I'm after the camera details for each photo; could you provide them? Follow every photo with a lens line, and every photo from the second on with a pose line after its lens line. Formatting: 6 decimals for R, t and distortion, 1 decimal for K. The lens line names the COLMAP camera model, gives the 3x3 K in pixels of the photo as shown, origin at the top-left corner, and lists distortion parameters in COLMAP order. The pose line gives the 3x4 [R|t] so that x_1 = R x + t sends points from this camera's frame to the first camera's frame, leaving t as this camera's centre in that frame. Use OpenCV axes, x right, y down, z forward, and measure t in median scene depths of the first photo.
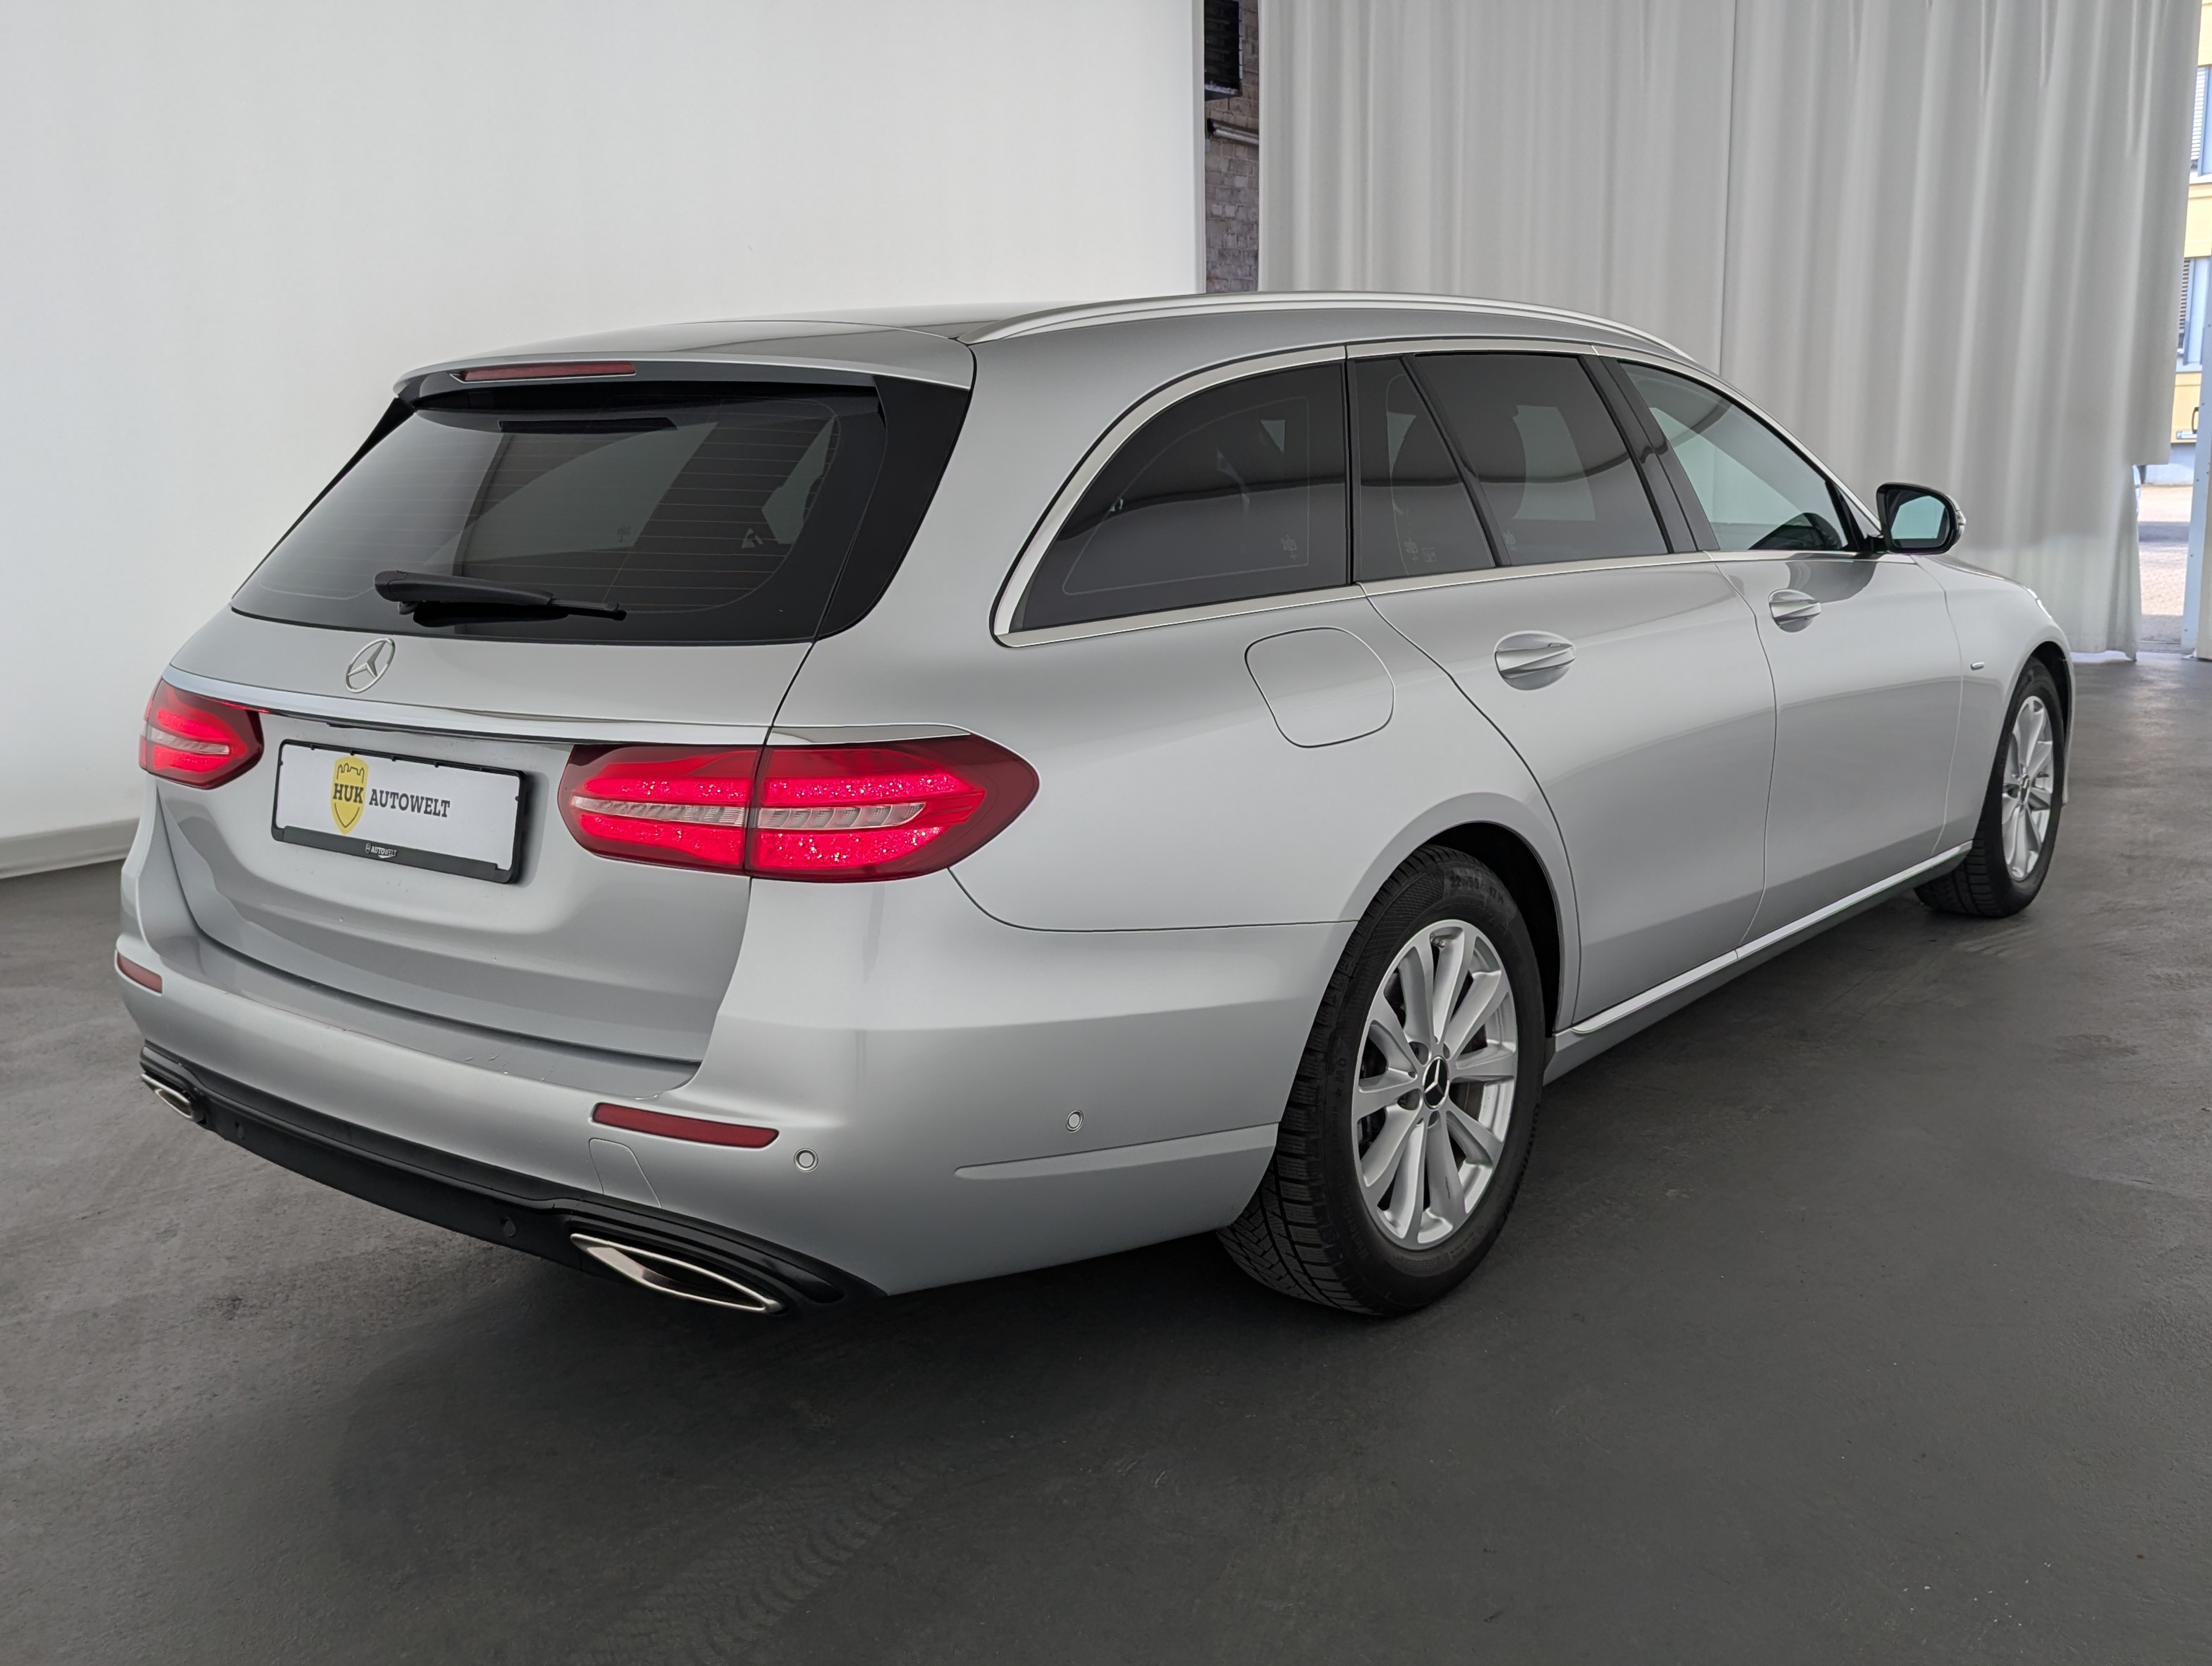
lens RADIAL K [[2006.7, 0, 1106.0], [0, 2006.7, 833.0], [0, 0, 1]] dist [0.067153, -0.081613]
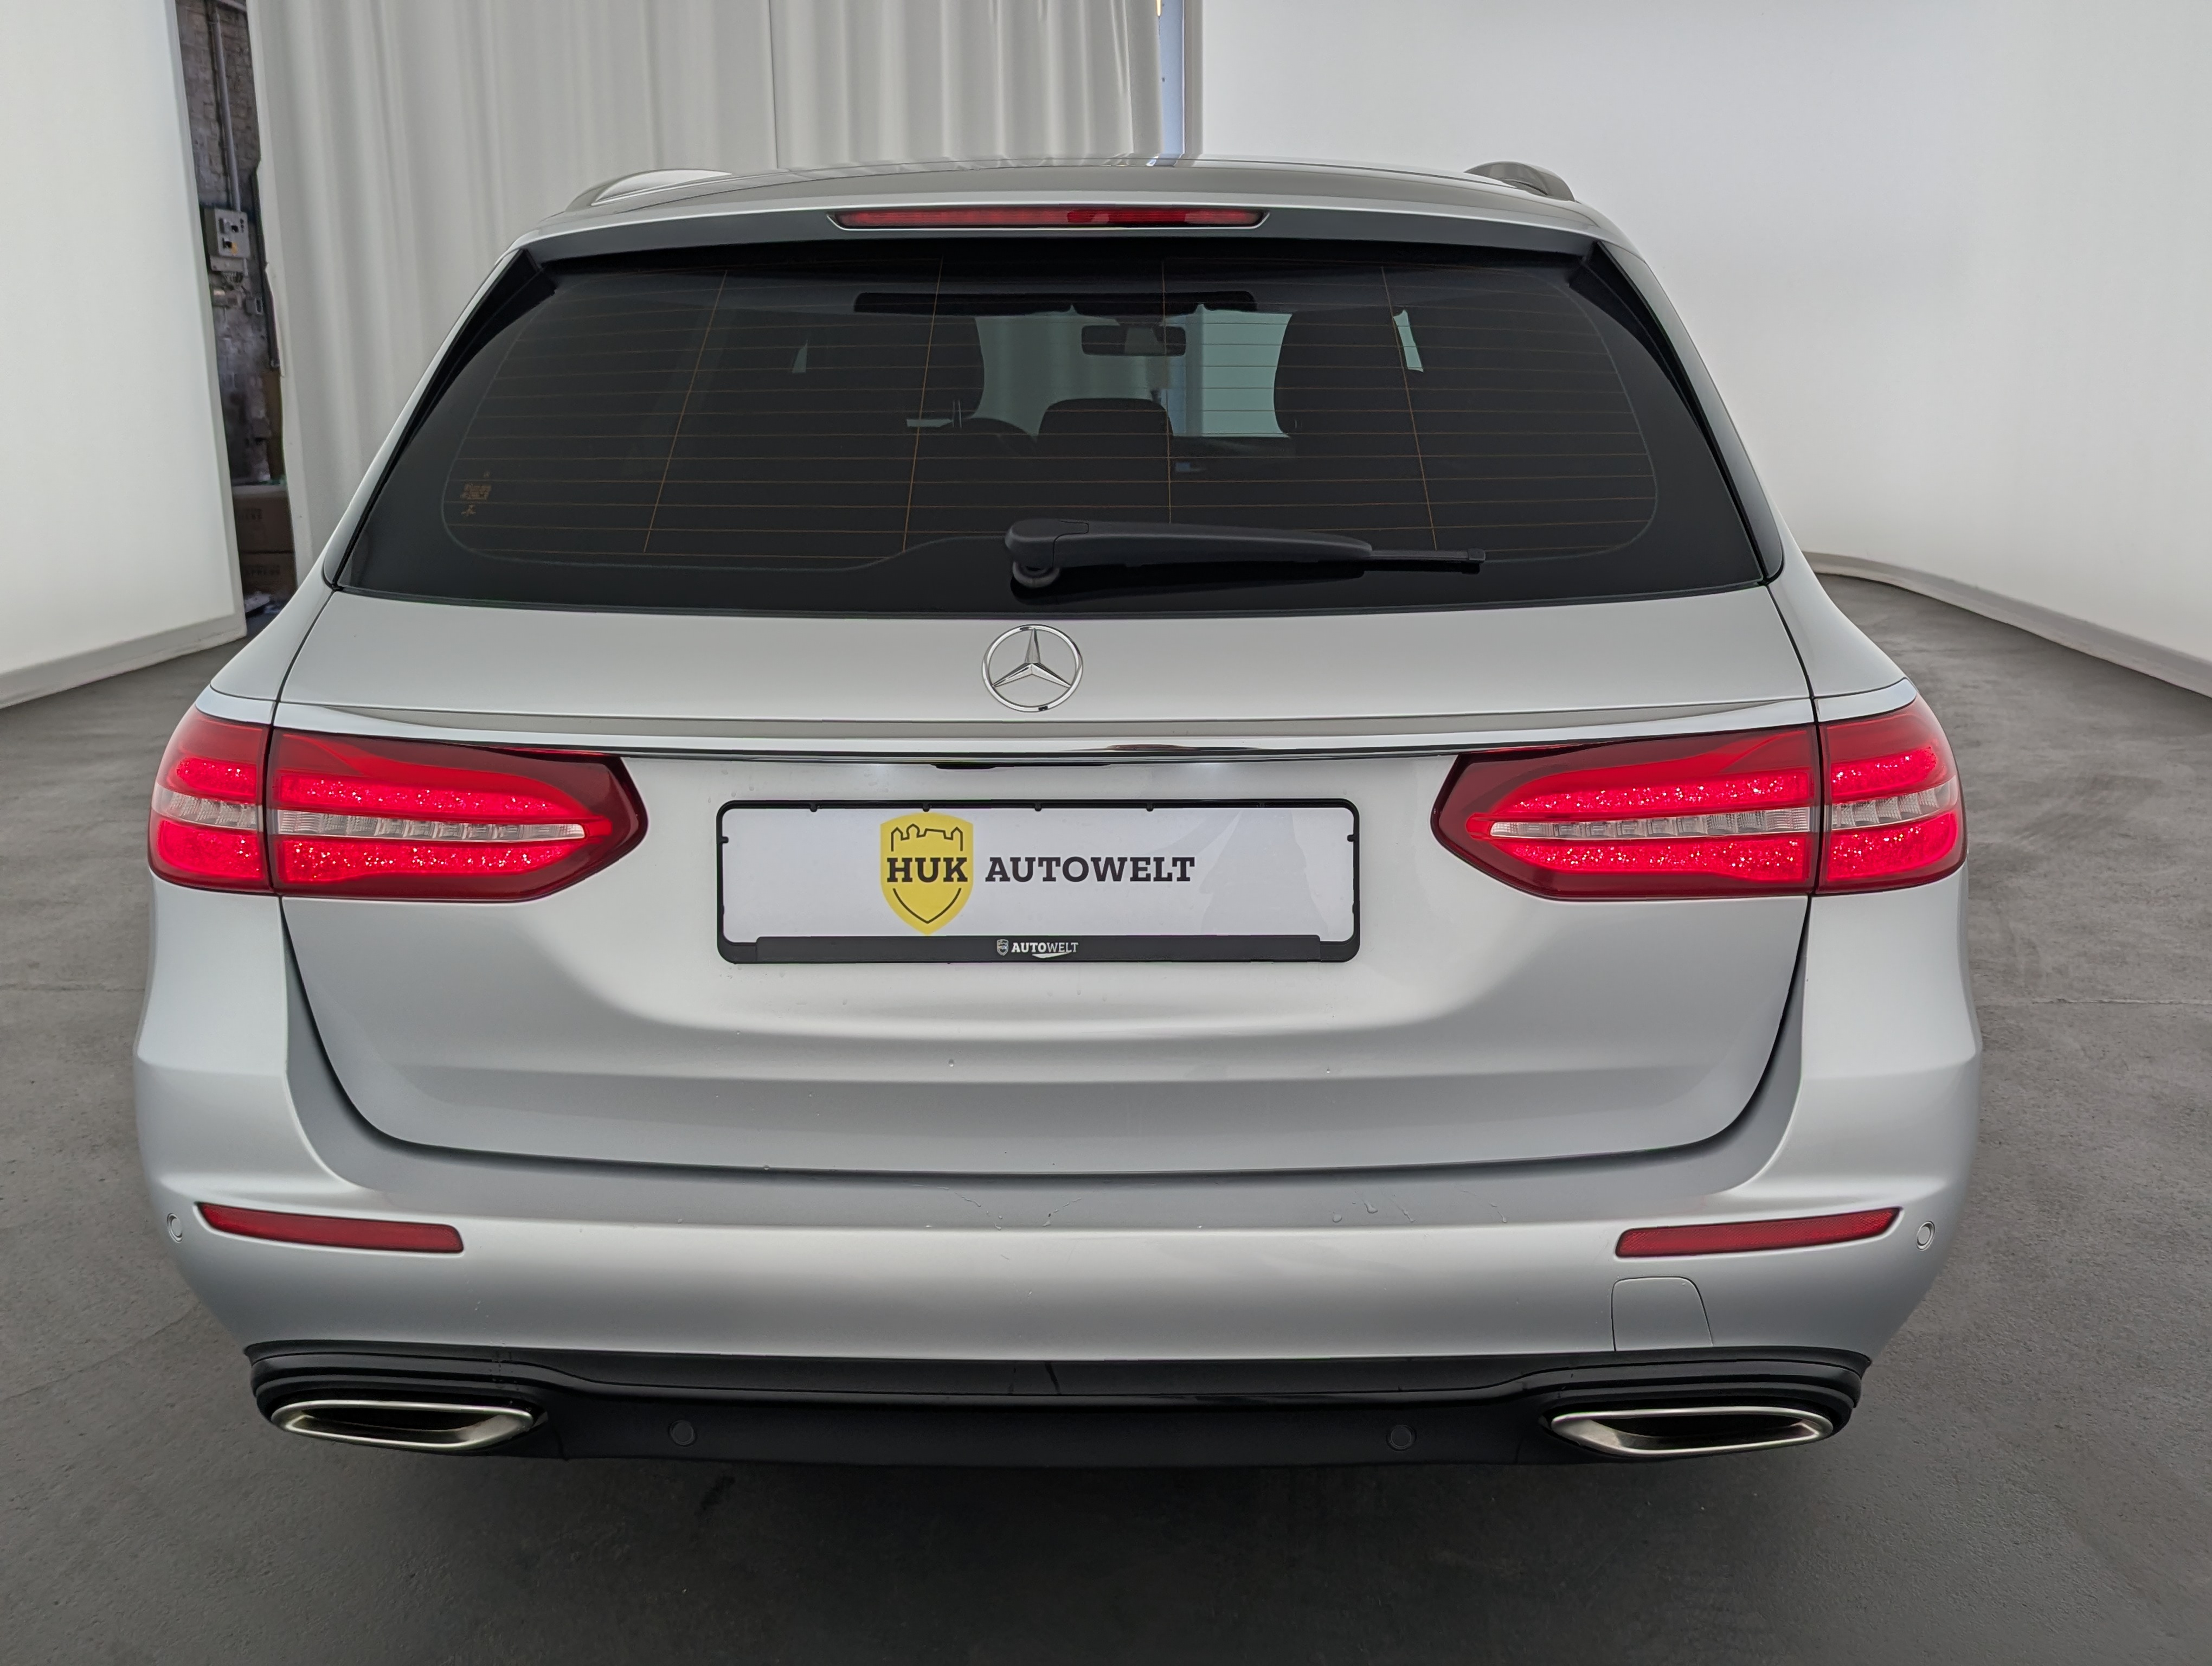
lens RADIAL K [[1975.0, 0, 1153.9], [0, 1975.0, 793.4], [0, 0, 1]] dist [0.071113, -0.093837]
pose [[0.801625, -0.133114, 0.582820, -0.696287], [0.105455, 0.991094, 0.081317, -0.089557], [-0.588453, -0.003724, 0.808523, 0.452937]]
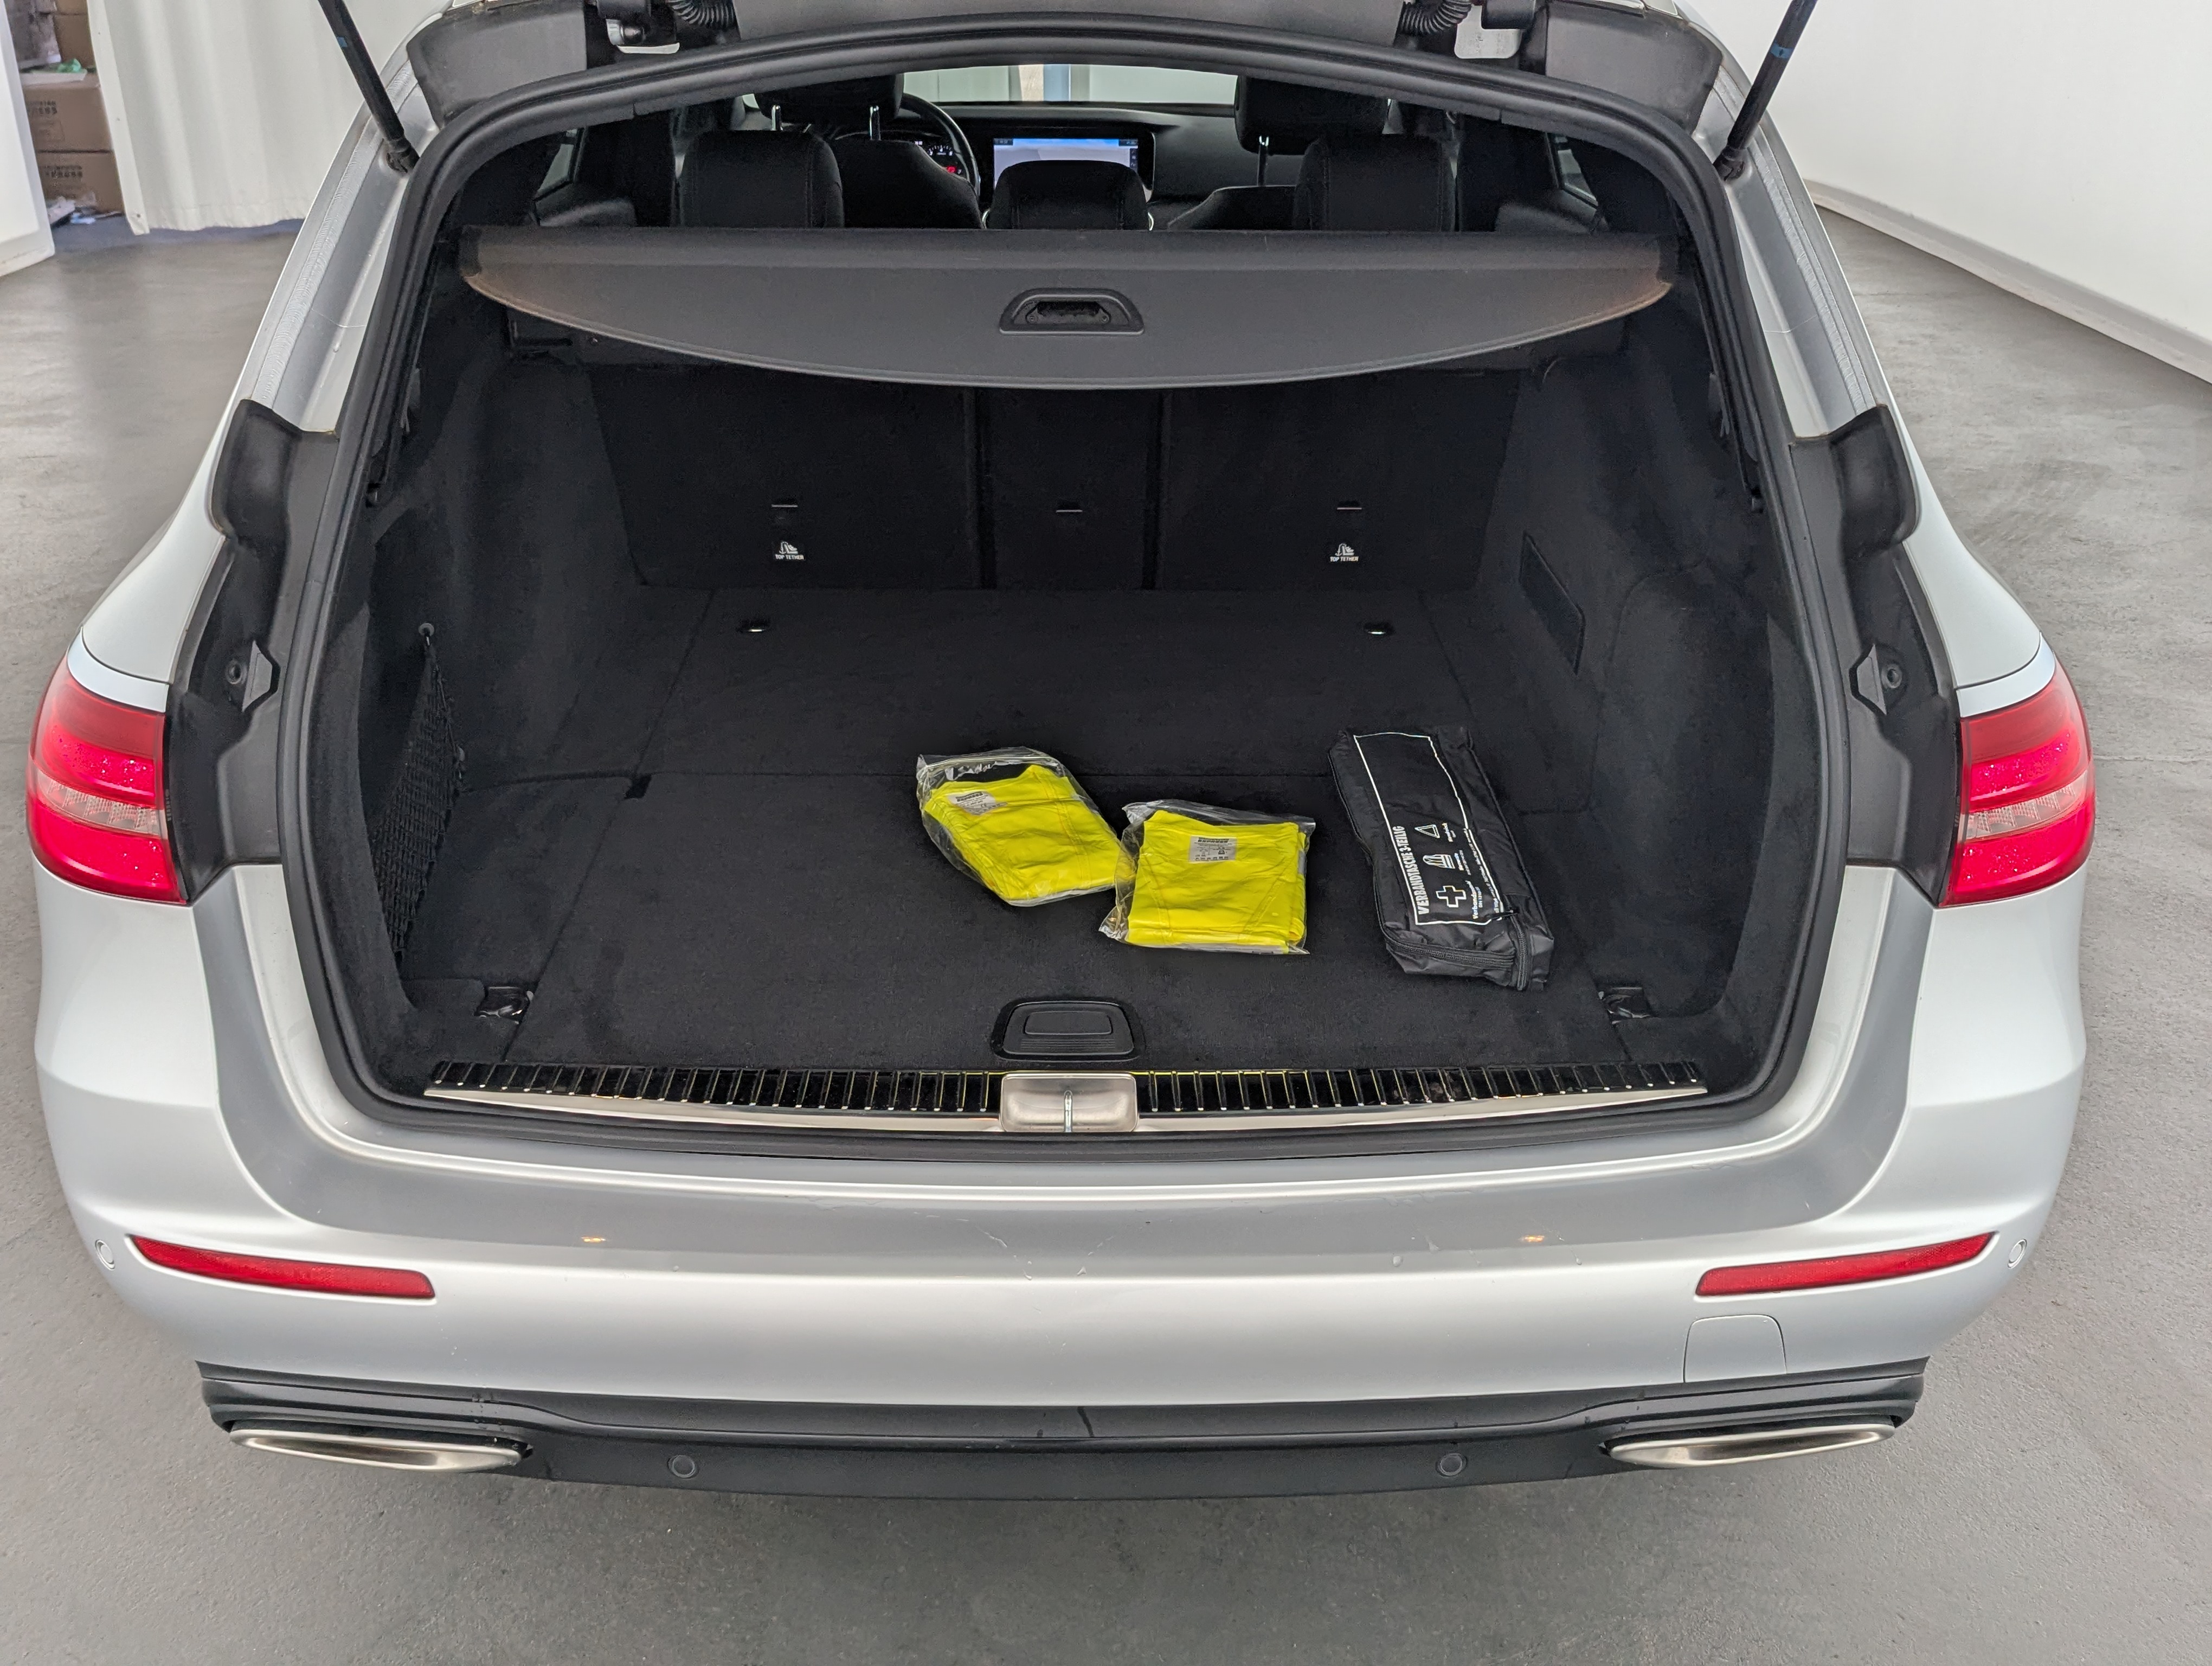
lens RADIAL K [[2006.7, 0, 1106.0], [0, 2006.7, 833.0], [0, 0, 1]] dist [0.067153, -0.081613]
pose [[0.780119, -0.253544, 0.571953, -0.670387], [0.098614, 0.952606, 0.287780, -0.196759], [-0.617810, -0.168100, 0.768149, 0.551379]]
